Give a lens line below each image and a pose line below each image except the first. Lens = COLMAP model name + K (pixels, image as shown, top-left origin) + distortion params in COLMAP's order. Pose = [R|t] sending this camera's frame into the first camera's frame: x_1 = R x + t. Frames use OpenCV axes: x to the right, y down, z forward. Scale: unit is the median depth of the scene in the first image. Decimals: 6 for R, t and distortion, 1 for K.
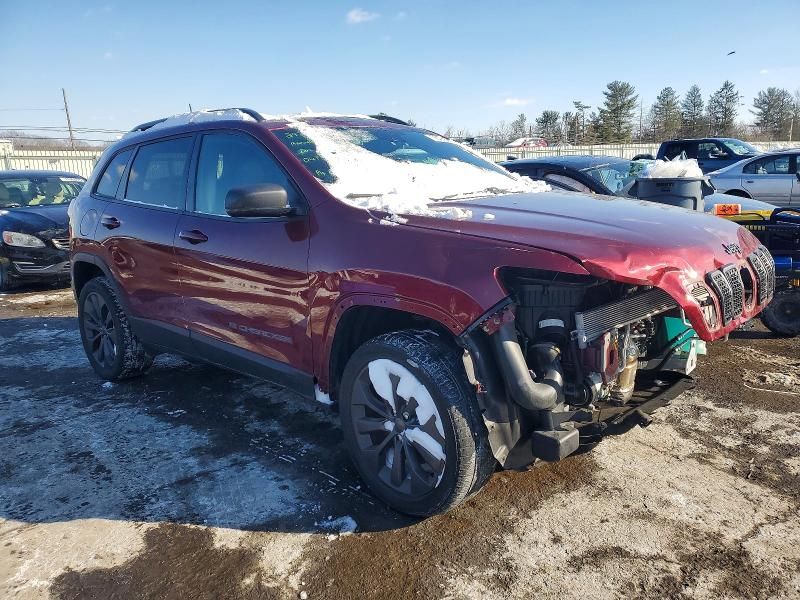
lens RADIAL K [[616.0, 0, 403.8], [0, 616.0, 300.3], [0, 0, 1]] dist [0.037233, 0.006397]
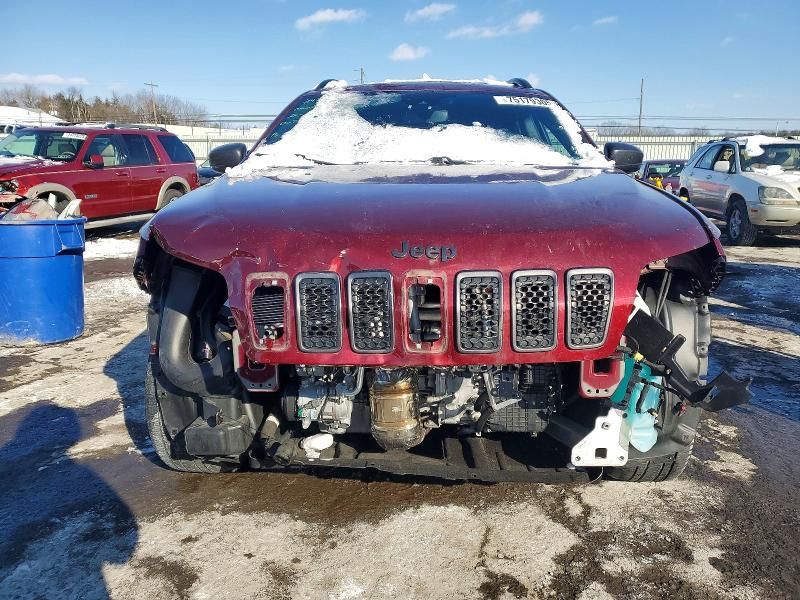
lens RADIAL K [[616.0, 0, 402.3], [0, 616.0, 298.7], [0, 0, 1]] dist [0.037233, 0.006397]
pose [[0.647178, 0.197319, -0.736360, 0.954744], [-0.178495, 0.978293, 0.105271, -0.097979], [0.741148, 0.063308, 0.668350, 0.553688]]
